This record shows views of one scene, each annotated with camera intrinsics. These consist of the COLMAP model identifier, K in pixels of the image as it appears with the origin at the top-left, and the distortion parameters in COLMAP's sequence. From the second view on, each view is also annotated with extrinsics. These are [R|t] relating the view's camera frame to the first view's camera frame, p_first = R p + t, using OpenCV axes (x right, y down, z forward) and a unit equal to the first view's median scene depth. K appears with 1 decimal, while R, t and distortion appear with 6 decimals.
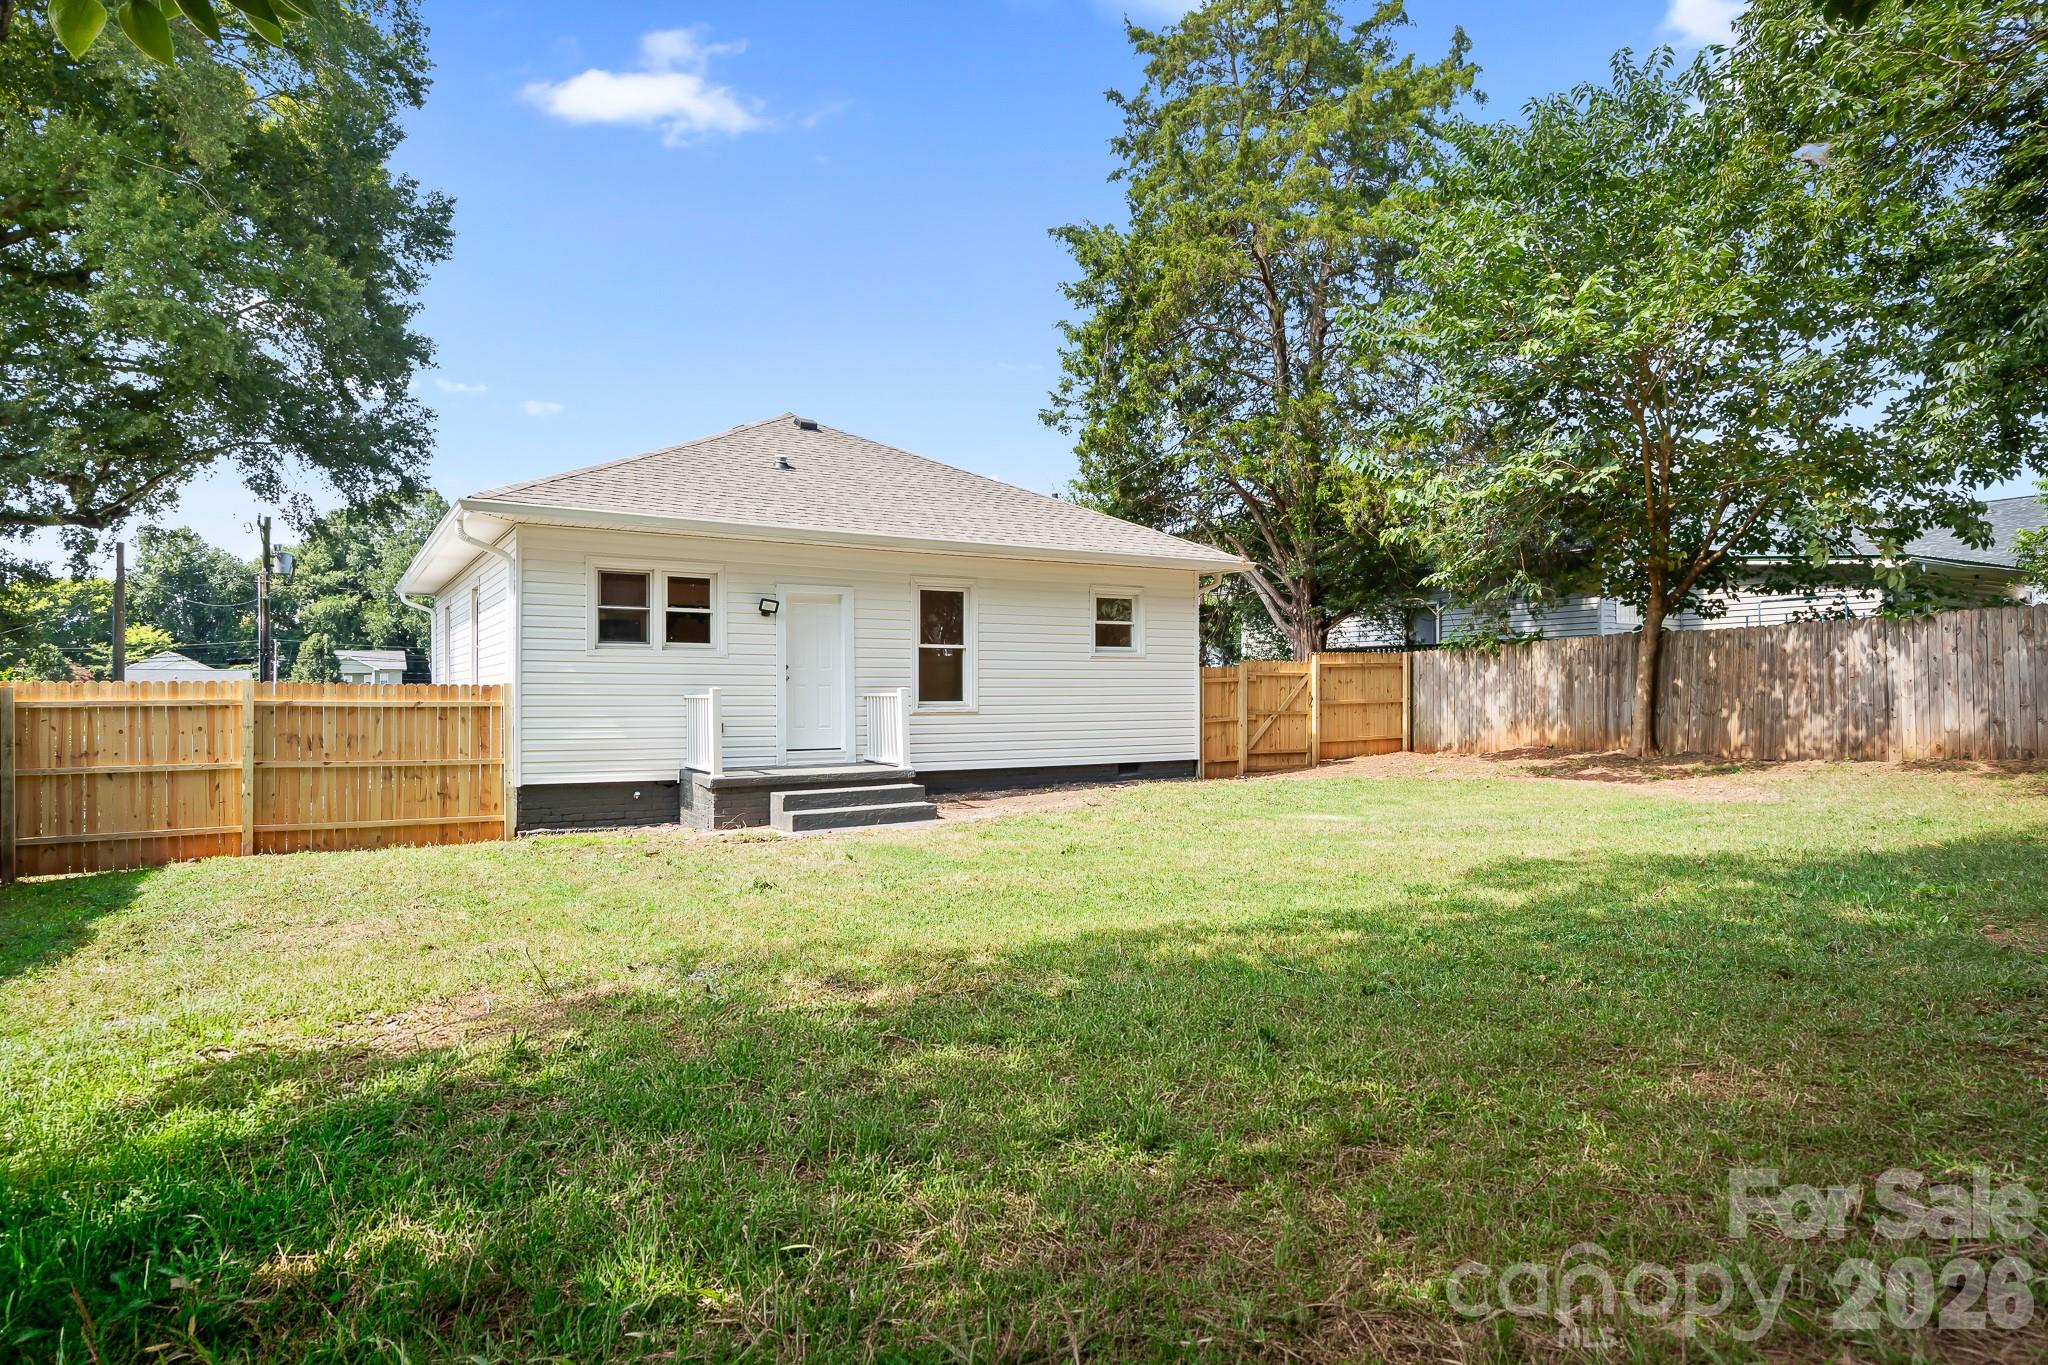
lens RADIAL K [[1133.2, 0, 1024.0], [0, 1133.2, 682.5], [0, 0, 1]] dist [0.002937, 0.001282]
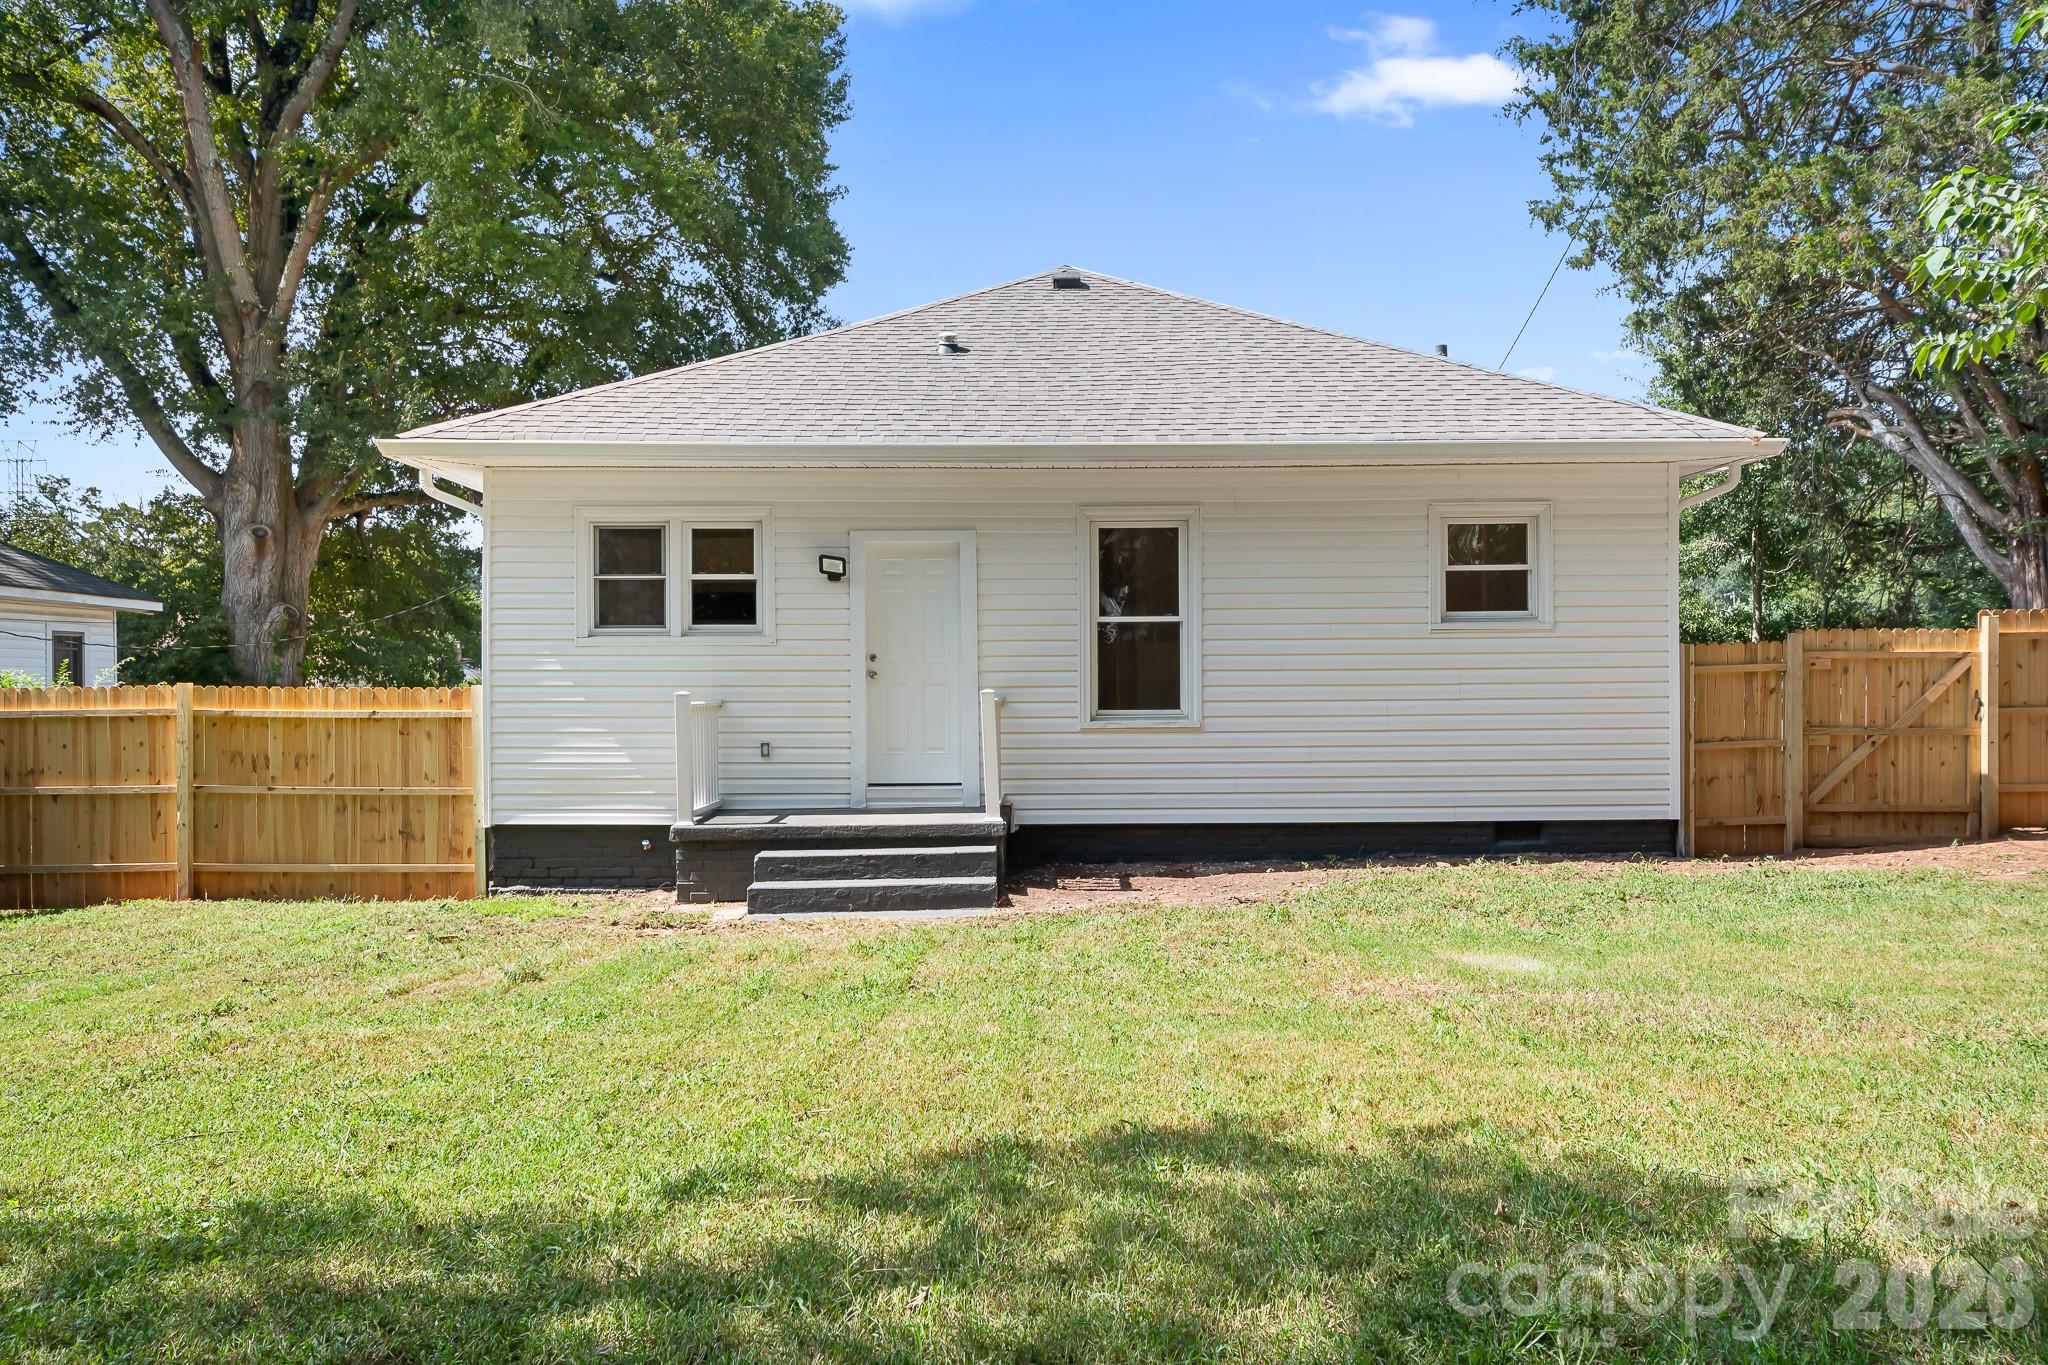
lens RADIAL K [[1644.4, 0, 1024.0], [0, 1644.4, 682.5], [0, 0, 1]] dist [0.002845, -0.003086]
pose [[0.861937, -0.004955, -0.506992, 0.361955], [0.009249, 0.999940, 0.005952, -0.004642], [0.506931, -0.009820, 0.861930, 0.238325]]
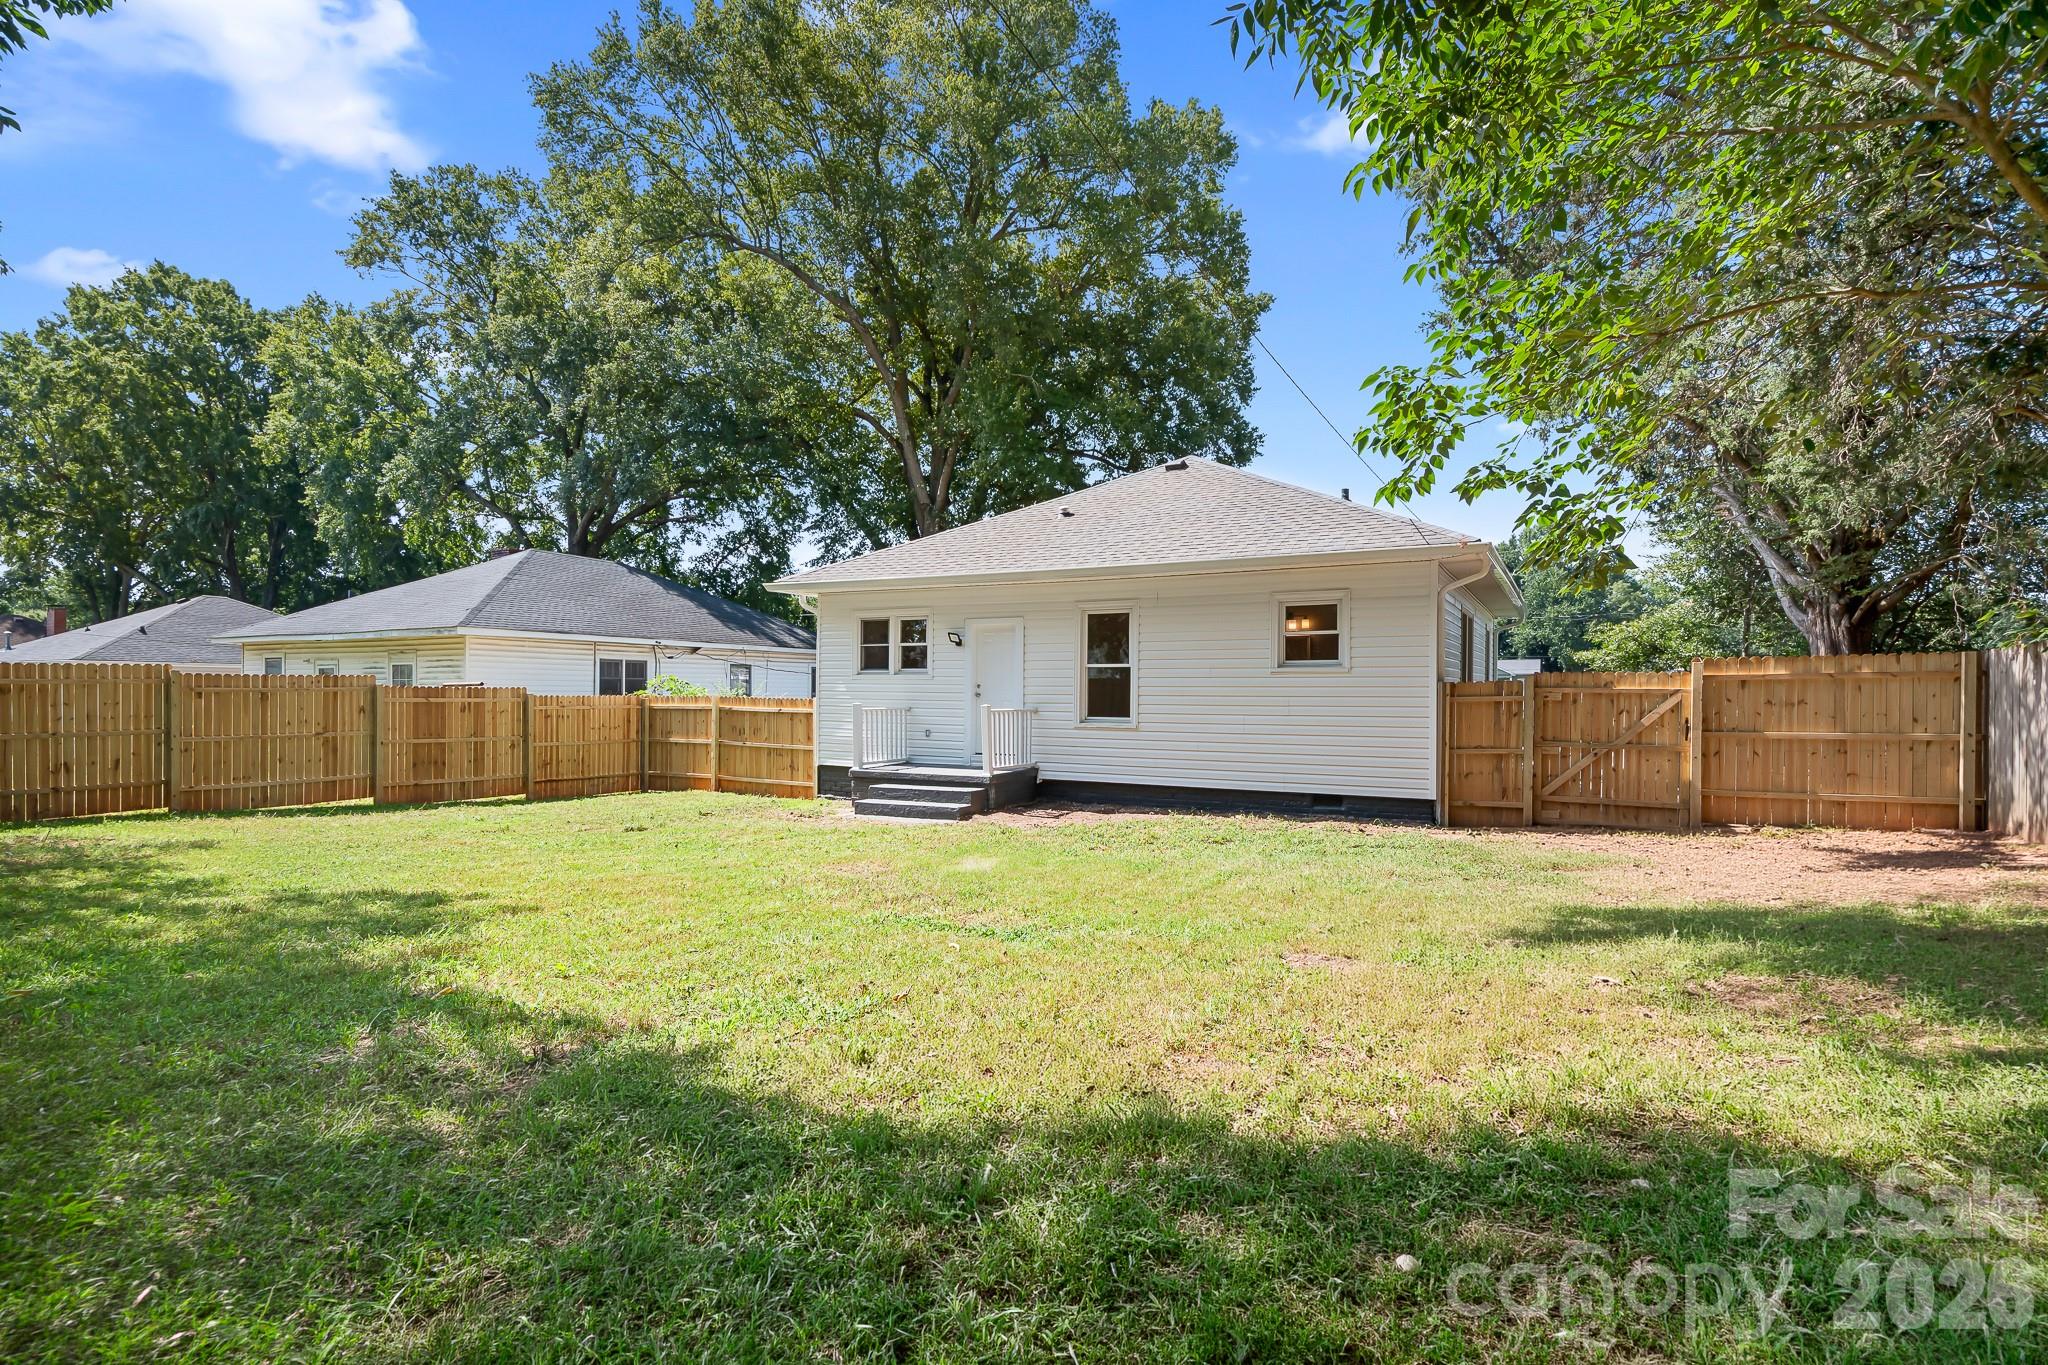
lens RADIAL K [[992.3, 0, 1024.0], [0, 992.3, 682.5], [0, 0, 1]] dist [-0.002495, -0.000232]
pose [[0.498628, -0.003028, -0.866811, 0.787118], [0.000698, 0.999995, -0.003092, -0.015278], [0.866816, 0.000937, 0.498628, 0.528161]]
